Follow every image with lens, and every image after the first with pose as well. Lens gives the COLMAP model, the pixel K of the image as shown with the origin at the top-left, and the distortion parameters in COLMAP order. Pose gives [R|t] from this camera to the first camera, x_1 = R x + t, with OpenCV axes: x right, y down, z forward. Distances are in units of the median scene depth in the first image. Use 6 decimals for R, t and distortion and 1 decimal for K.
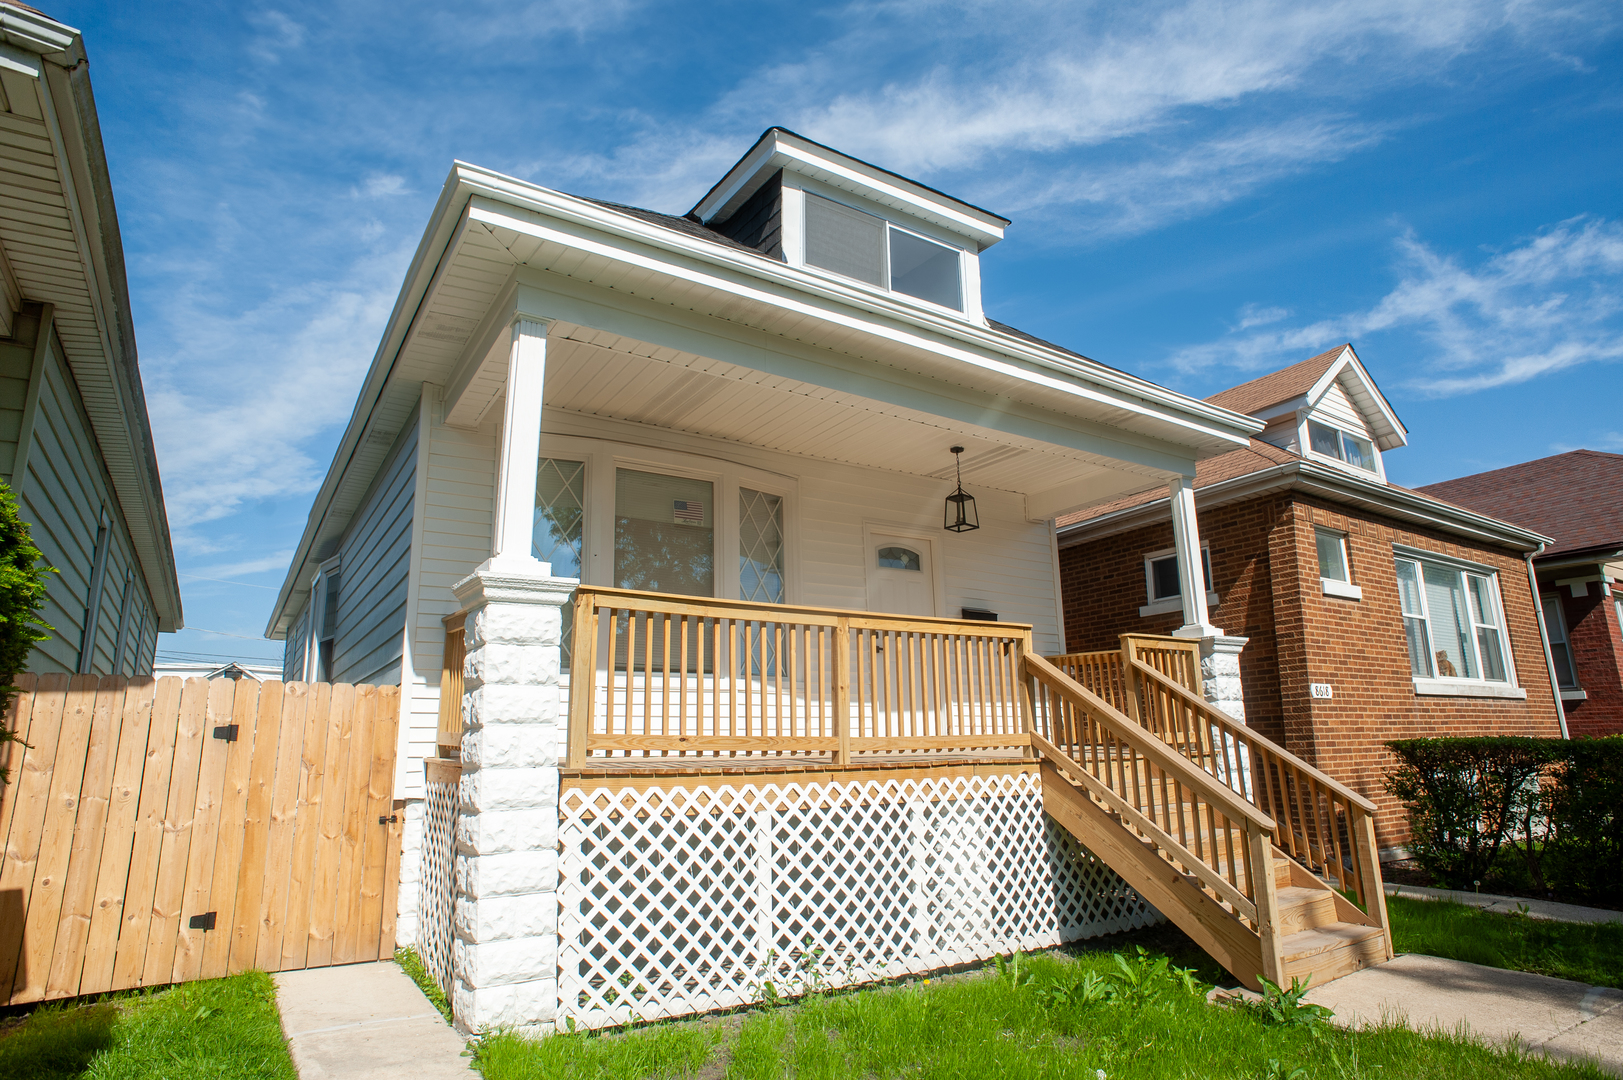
lens RADIAL K [[920.1, 0, 823.2], [0, 920.1, 541.8], [0, 0, 1]] dist [0.022201, -0.009935]
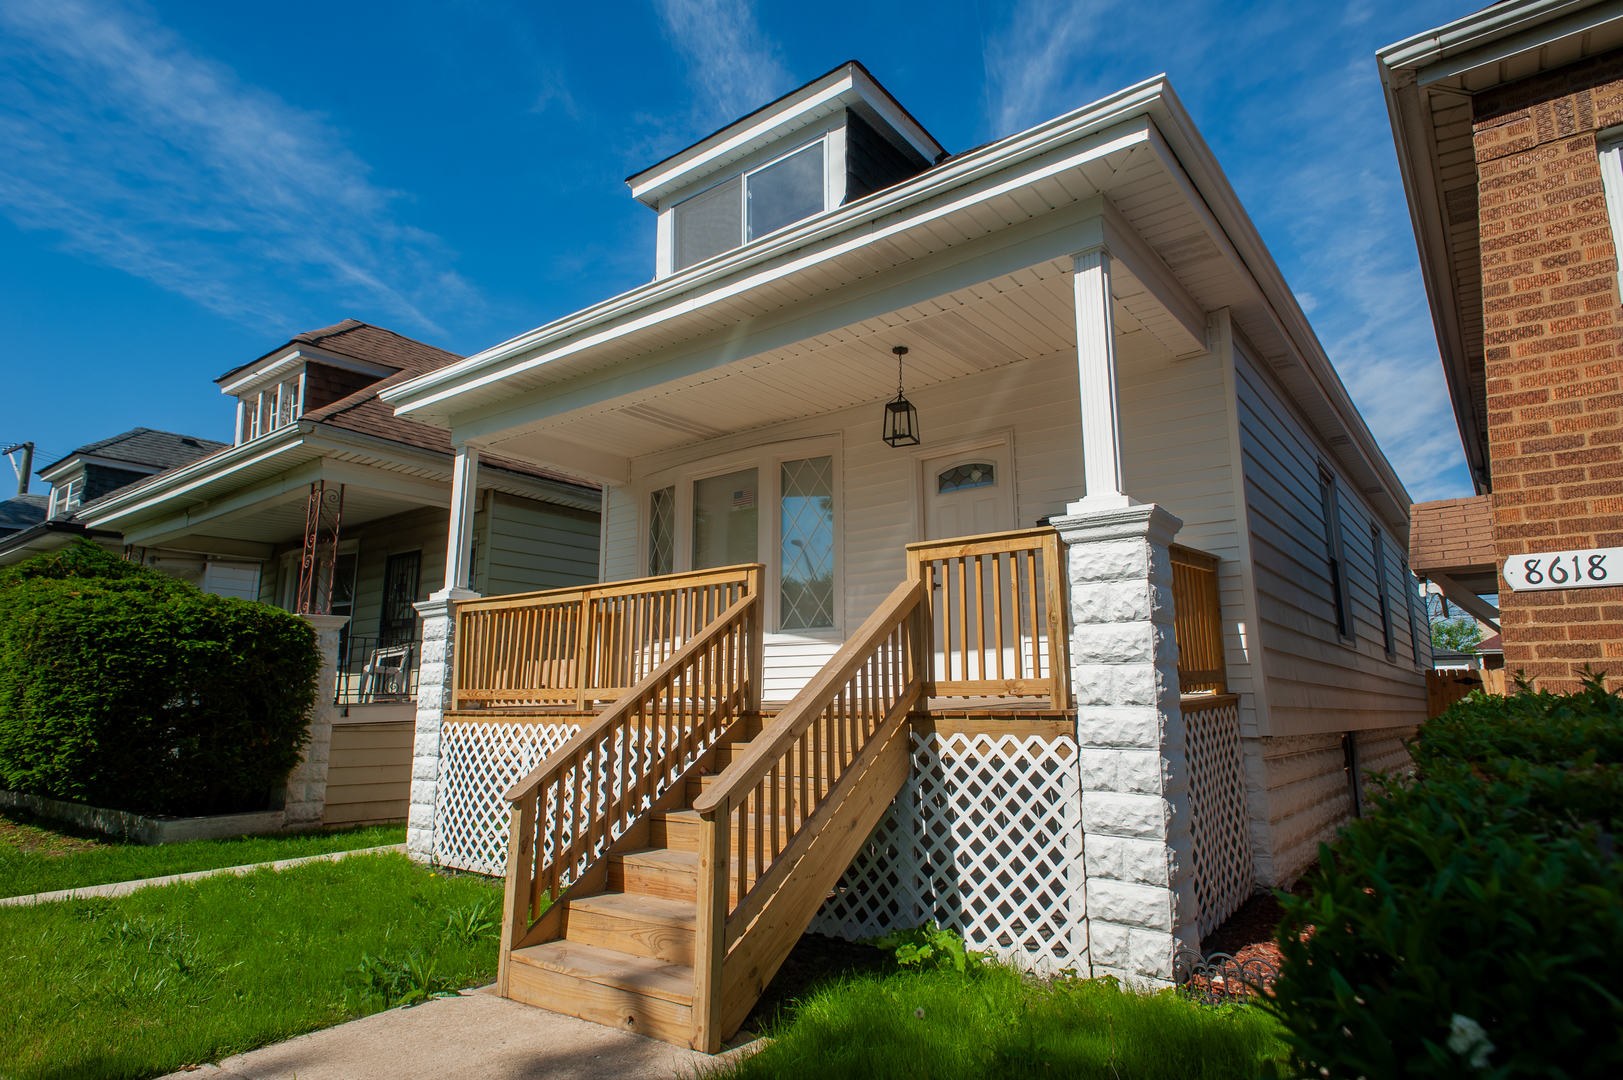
lens RADIAL K [[920.1, 0, 828.6], [0, 920.1, 531.8], [0, 0, 1]] dist [0.022201, -0.009935]
pose [[0.328487, -0.165896, -0.929825, 0.792121], [0.208677, 0.972874, -0.099855, 0.121202], [0.921168, -0.161232, 0.354195, 0.552303]]
